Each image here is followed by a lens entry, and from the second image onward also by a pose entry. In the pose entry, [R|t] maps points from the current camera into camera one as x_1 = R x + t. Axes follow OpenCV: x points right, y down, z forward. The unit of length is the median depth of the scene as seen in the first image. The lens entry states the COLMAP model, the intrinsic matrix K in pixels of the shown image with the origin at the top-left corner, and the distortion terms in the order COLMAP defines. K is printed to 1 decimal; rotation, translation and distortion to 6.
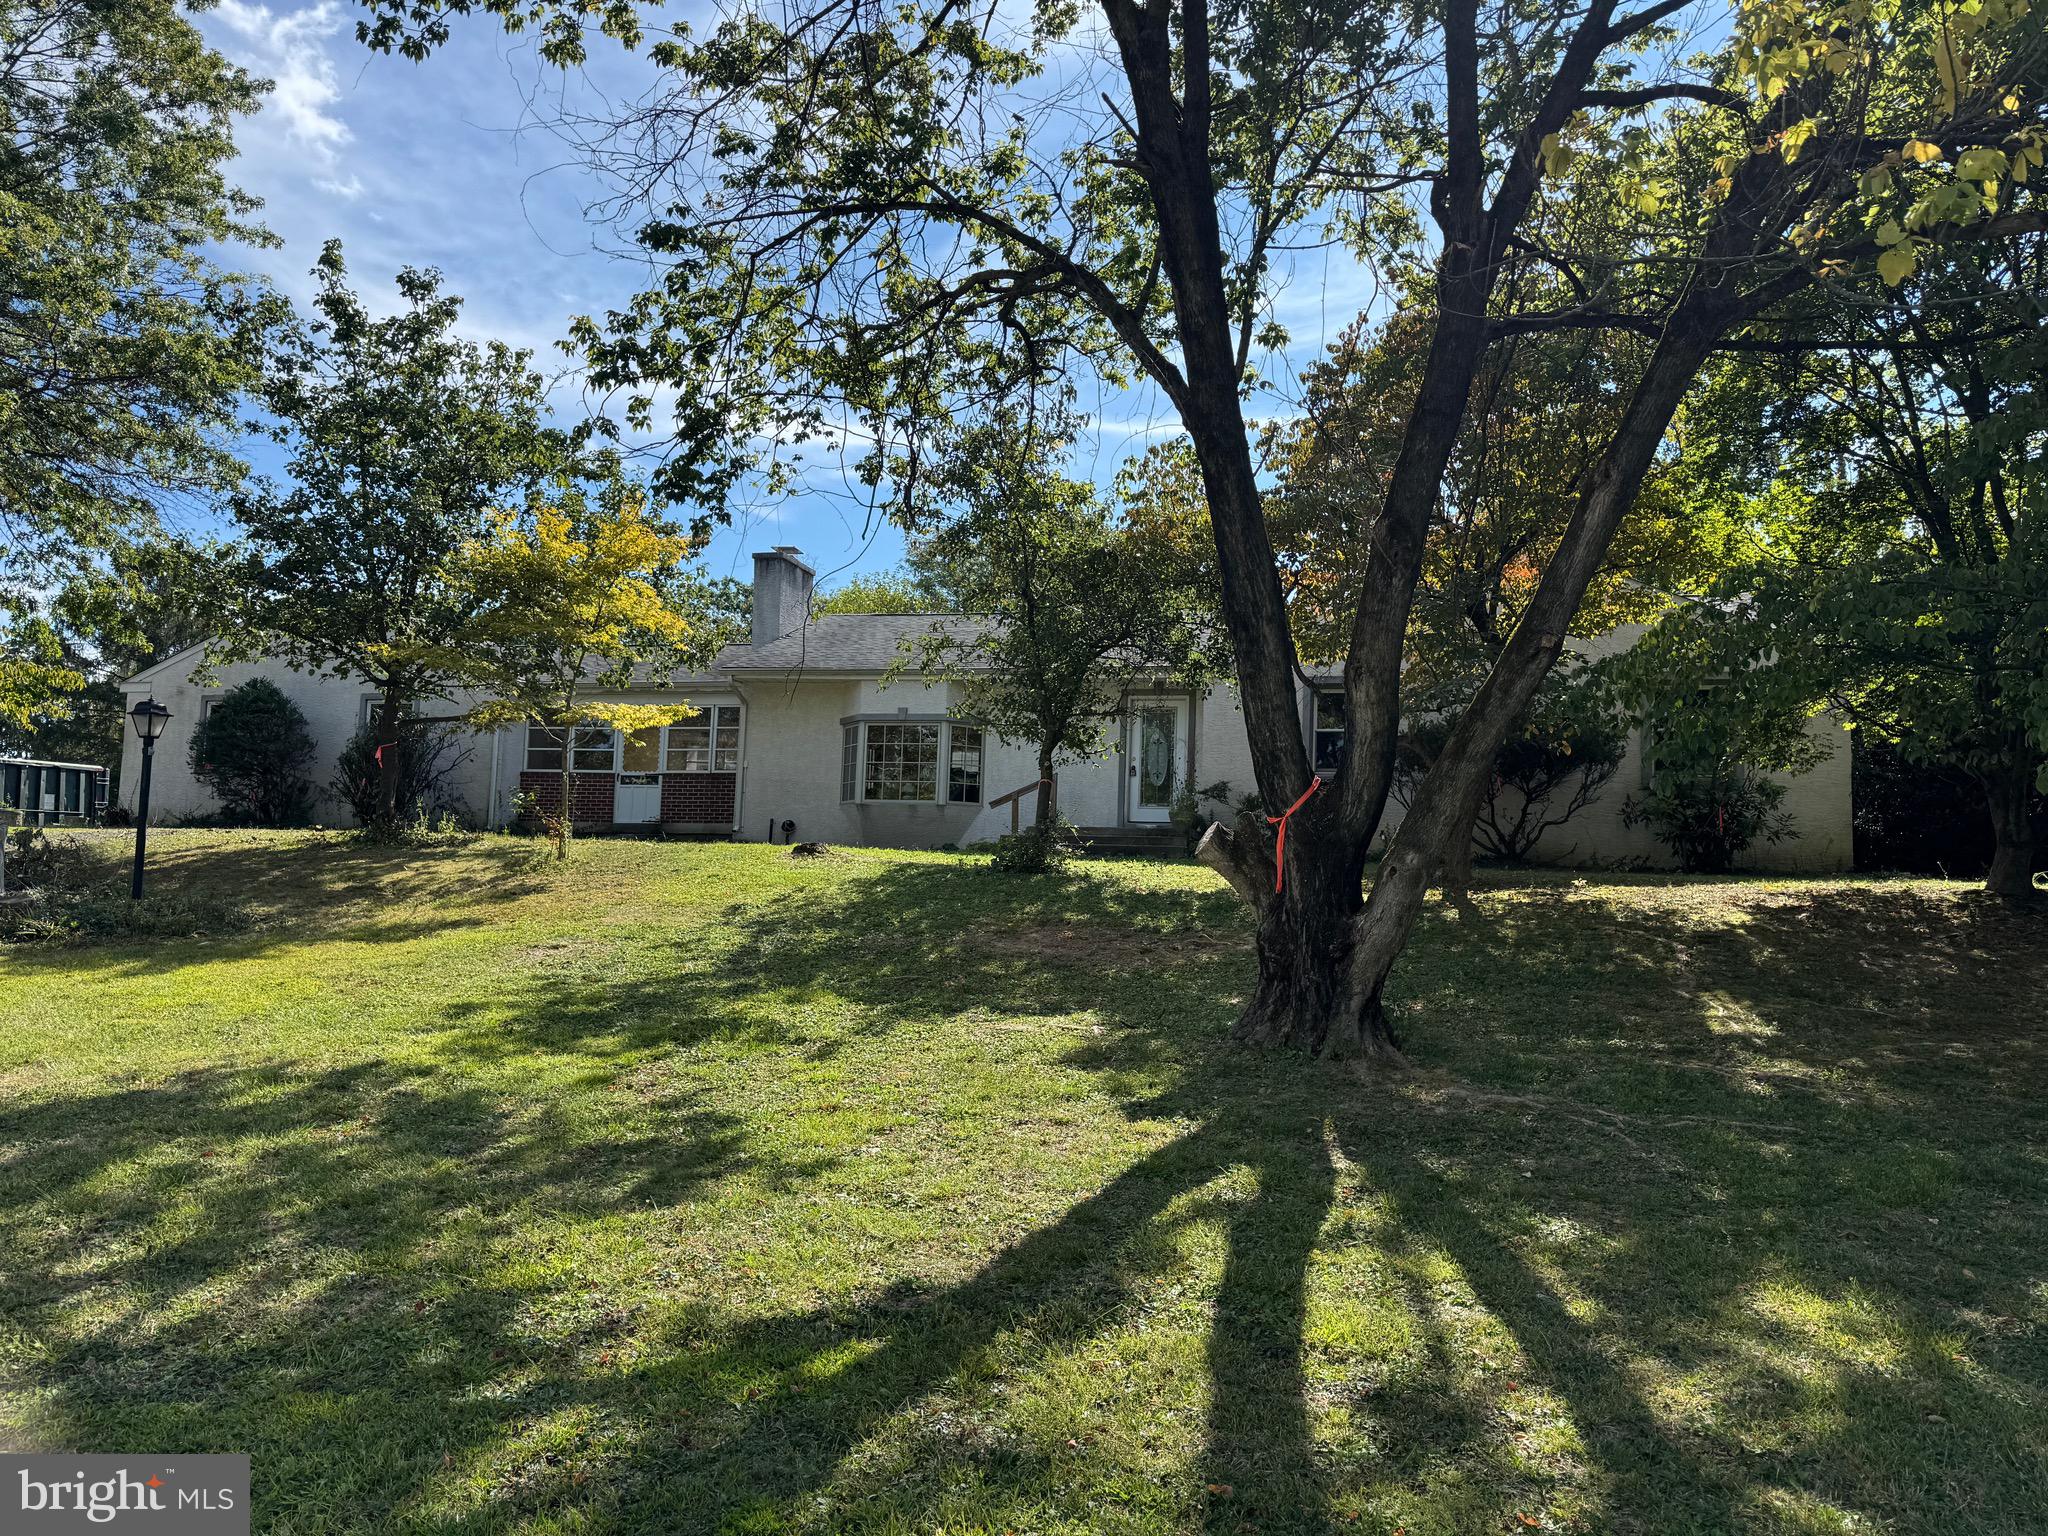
lens RADIAL K [[1412.1, 0, 1033.6], [0, 1412.1, 770.3], [0, 0, 1]] dist [0.125445, -0.171405]
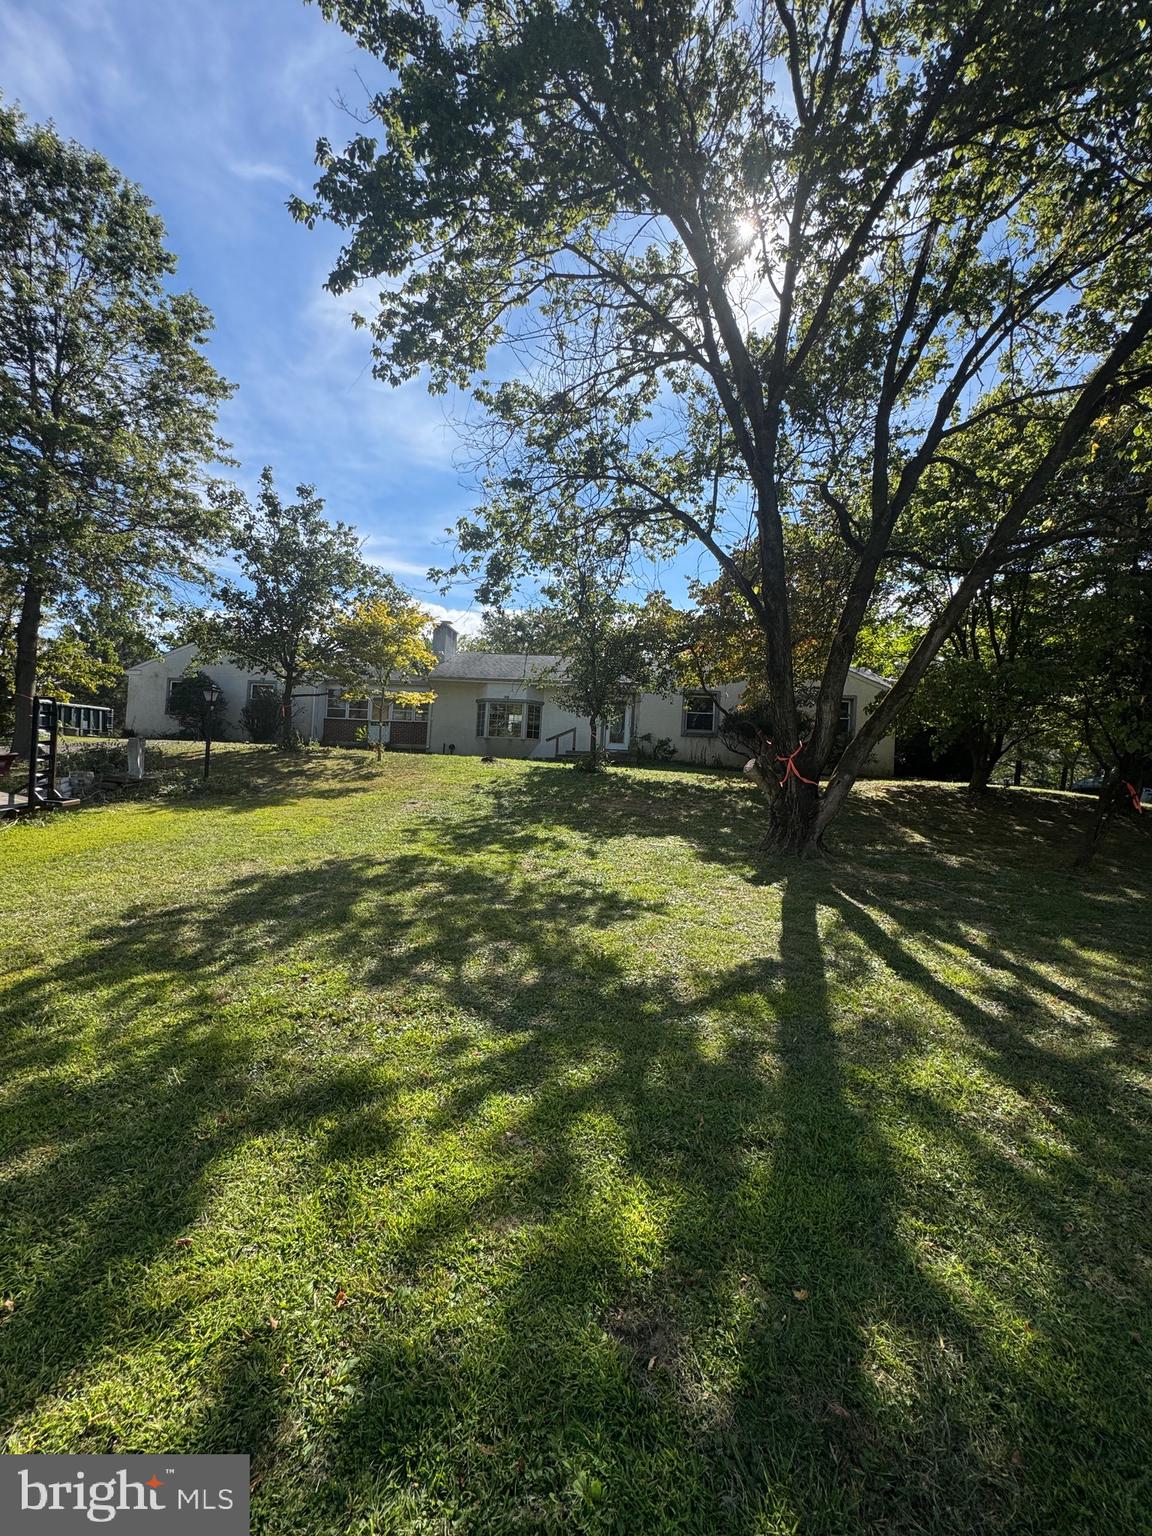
lens RADIAL K [[598.4, 0, 577.1], [0, 598.4, 778.7], [0, 0, 1]] dist [-0.000354, -0.000033]
pose [[0.989933, 0.018564, 0.140311, -0.147921], [-0.031838, 0.995161, 0.092959, -0.006953], [-0.137907, -0.096490, 0.985734, 0.025894]]
